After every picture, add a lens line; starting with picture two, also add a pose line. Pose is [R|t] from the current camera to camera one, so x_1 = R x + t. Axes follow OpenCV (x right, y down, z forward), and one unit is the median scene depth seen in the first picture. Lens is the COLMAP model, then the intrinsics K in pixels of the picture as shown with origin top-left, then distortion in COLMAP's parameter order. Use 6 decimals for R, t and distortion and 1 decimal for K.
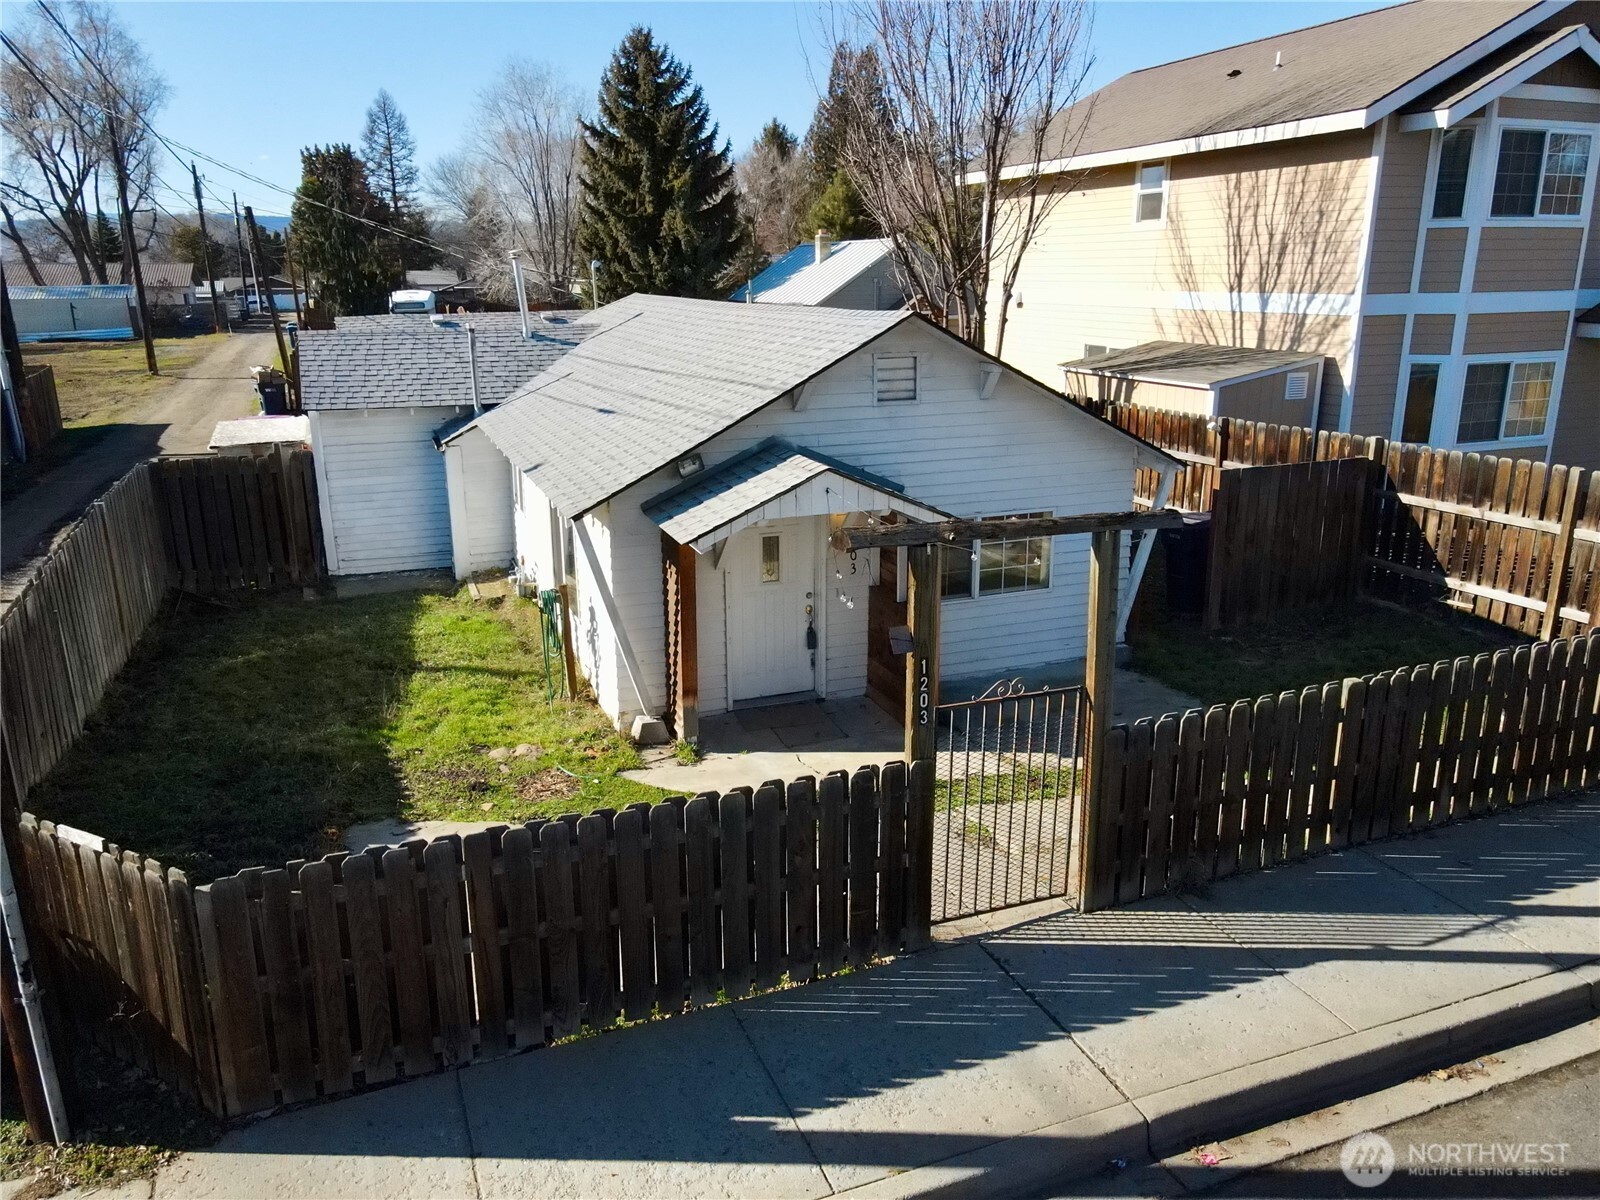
lens RADIAL K [[1178.8, 0, 800.0], [0, 1178.8, 600.0], [0, 0, 1]] dist [0.001629, 0.029101]
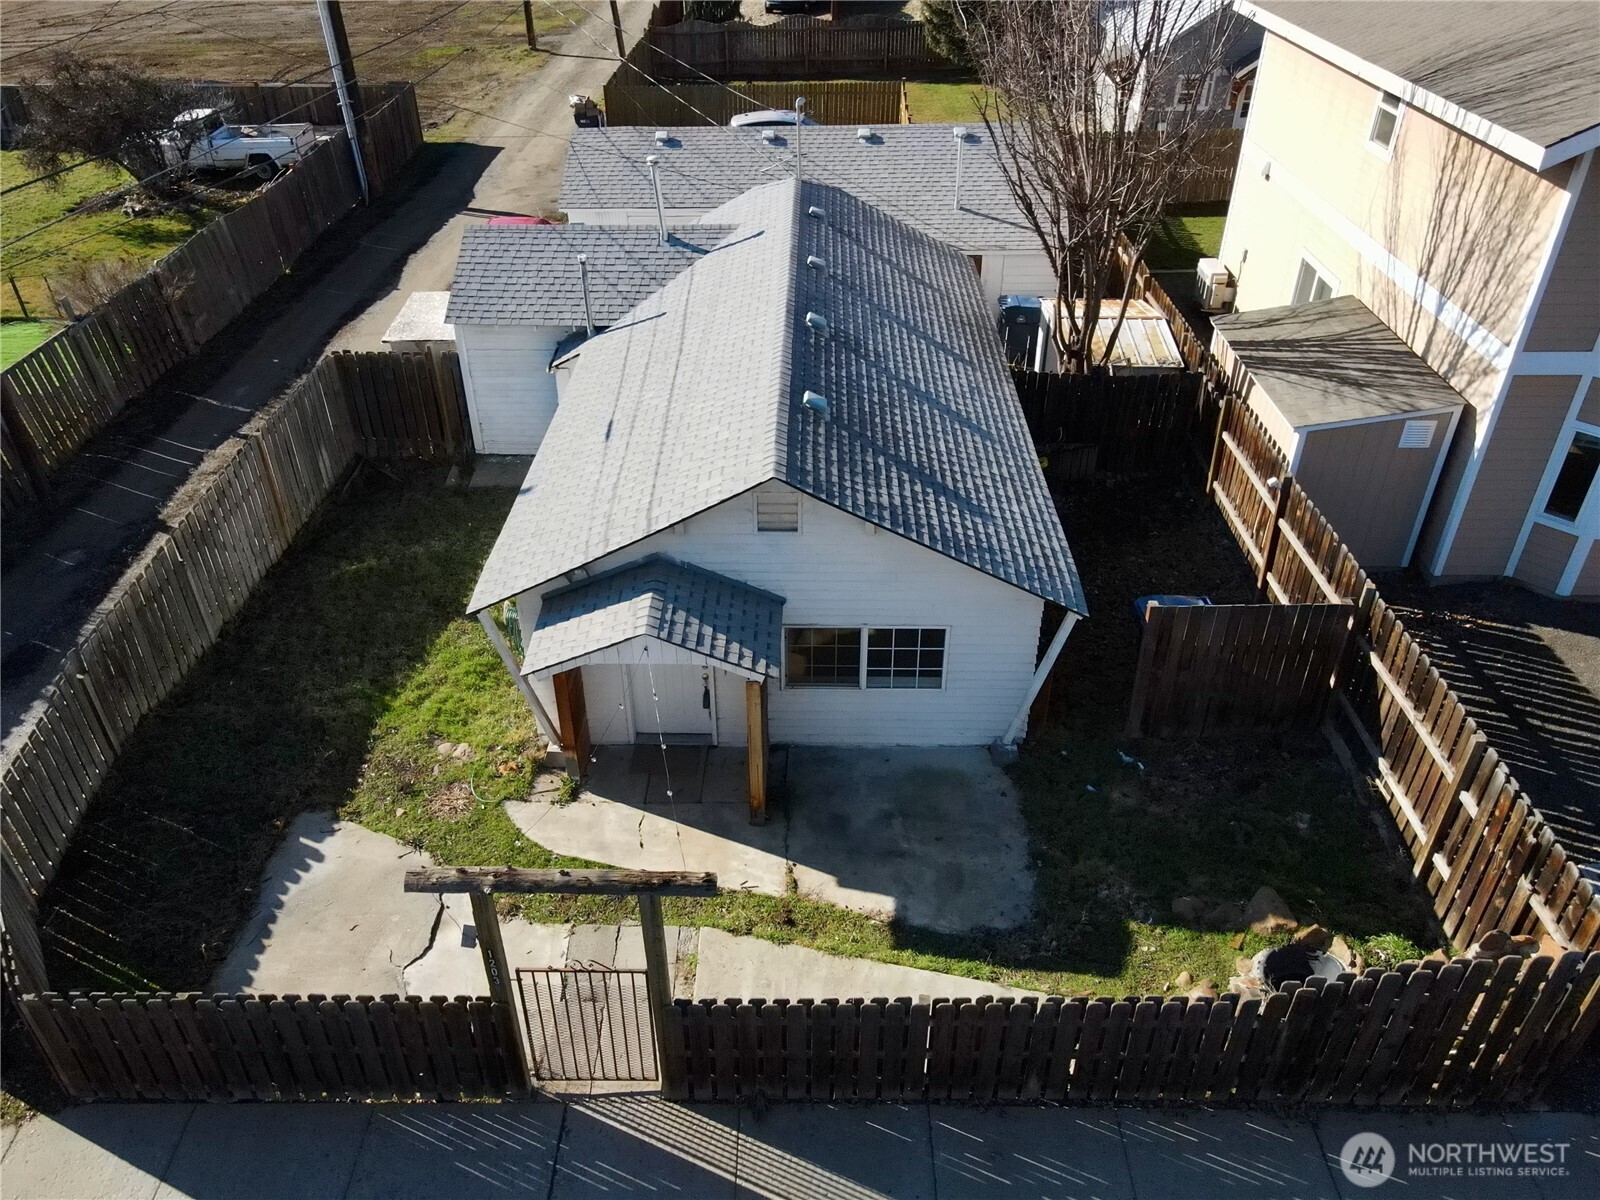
lens RADIAL K [[1187.7, 0, 800.0], [0, 1187.7, 600.0], [0, 0, 1]] dist [0.004318, -0.000135]
pose [[0.925126, 0.216926, -0.311586, 0.306385], [-0.103944, 0.934054, 0.341670, -0.327055], [0.365155, -0.283700, 0.886665, 0.020867]]
